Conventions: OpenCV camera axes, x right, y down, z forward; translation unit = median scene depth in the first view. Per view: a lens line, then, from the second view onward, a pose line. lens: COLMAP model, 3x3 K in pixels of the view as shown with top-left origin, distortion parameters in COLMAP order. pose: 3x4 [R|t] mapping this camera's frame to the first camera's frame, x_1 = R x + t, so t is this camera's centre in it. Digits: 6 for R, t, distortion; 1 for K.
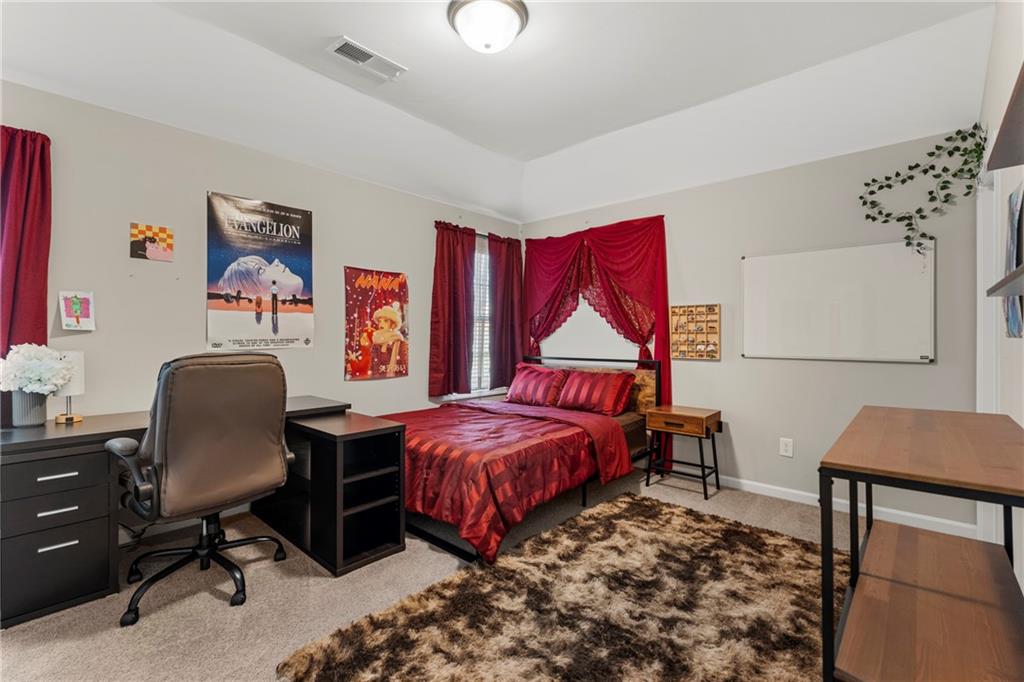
lens RADIAL K [[454.9, 0, 508.8], [0, 454.9, 337.6], [0, 0, 1]] dist [-0.000535, 0.000412]
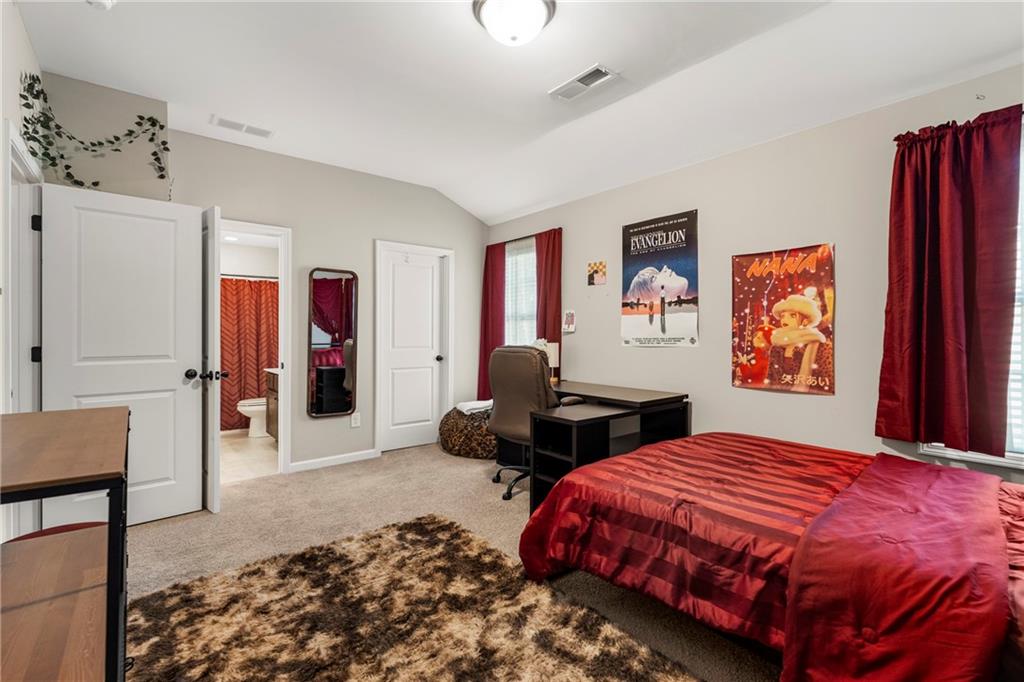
lens RADIAL K [[454.9, 0, 509.3], [0, 454.9, 335.4], [0, 0, 1]] dist [-0.000535, 0.000412]
pose [[-0.144312, 0.003420, -0.989526, 0.607924], [-0.003601, 0.999986, 0.003981, -0.005736], [0.989526, 0.004138, -0.144297, 0.743873]]
